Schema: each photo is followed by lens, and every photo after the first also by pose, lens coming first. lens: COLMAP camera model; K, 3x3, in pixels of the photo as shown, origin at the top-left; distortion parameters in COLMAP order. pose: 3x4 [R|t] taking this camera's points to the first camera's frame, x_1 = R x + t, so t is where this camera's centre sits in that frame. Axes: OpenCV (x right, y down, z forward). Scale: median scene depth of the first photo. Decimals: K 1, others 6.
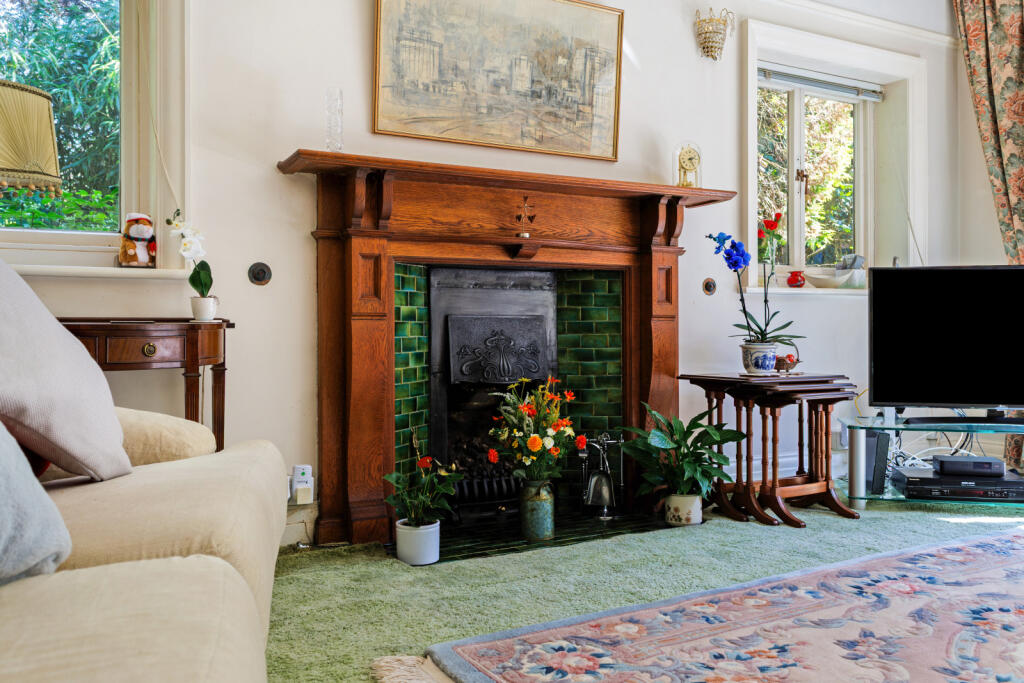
lens RADIAL K [[852.5, 0, 501.2], [0, 852.5, 328.3], [0, 0, 1]] dist [0.003306, -0.007280]
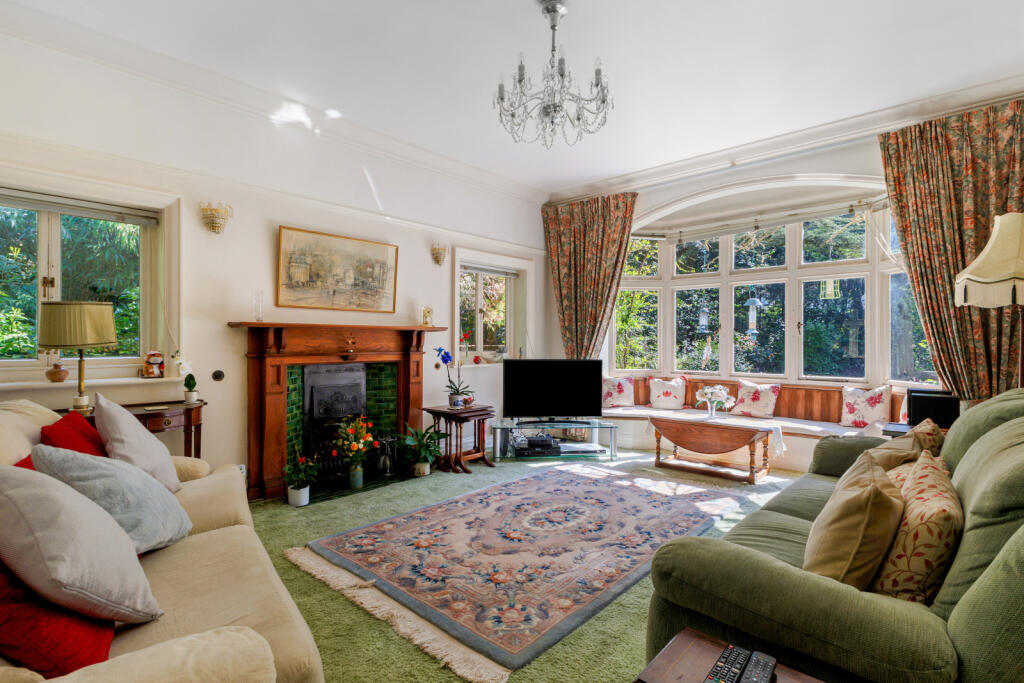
lens RADIAL K [[493.0, 0, 508.4], [0, 493.0, 343.6], [0, 0, 1]] dist [0.002299, 0.000100]
pose [[0.946593, 0.006709, 0.322362, 0.002599], [-0.008072, 0.999963, 0.002892, -0.136921], [-0.322331, -0.005339, 0.946612, -0.347355]]
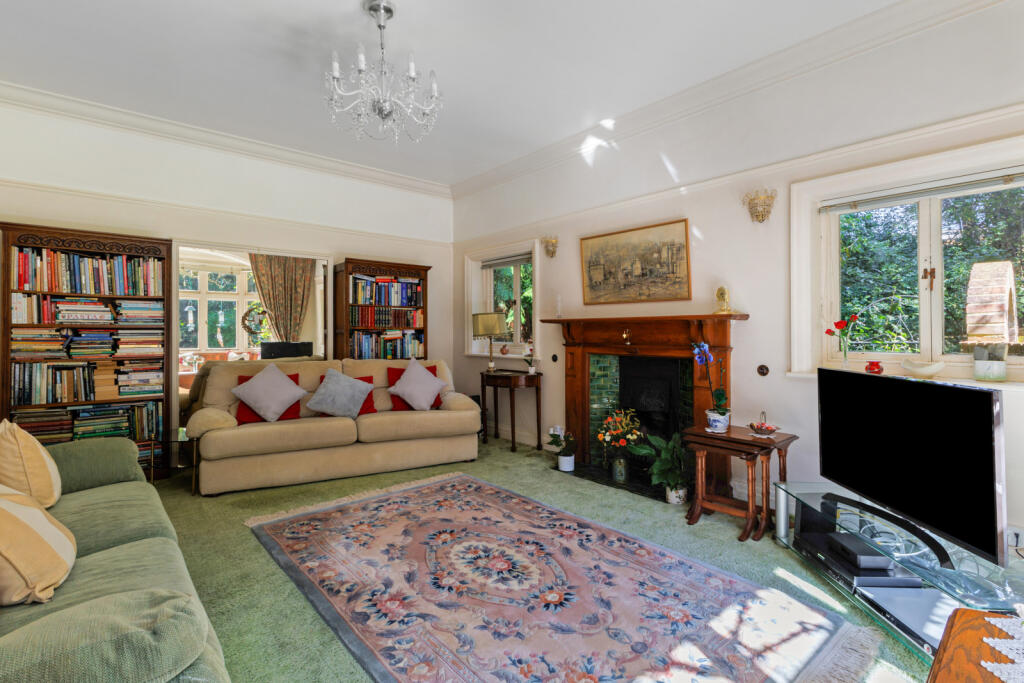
lens RADIAL K [[493.0, 0, 525.6], [0, 493.0, 323.8], [0, 0, 1]] dist [0.002299, 0.000100]
pose [[0.217166, -0.007999, -0.976102, 1.226751], [0.004502, 0.999964, -0.007193, -0.153692], [0.976124, -0.002832, 0.217194, 0.474835]]
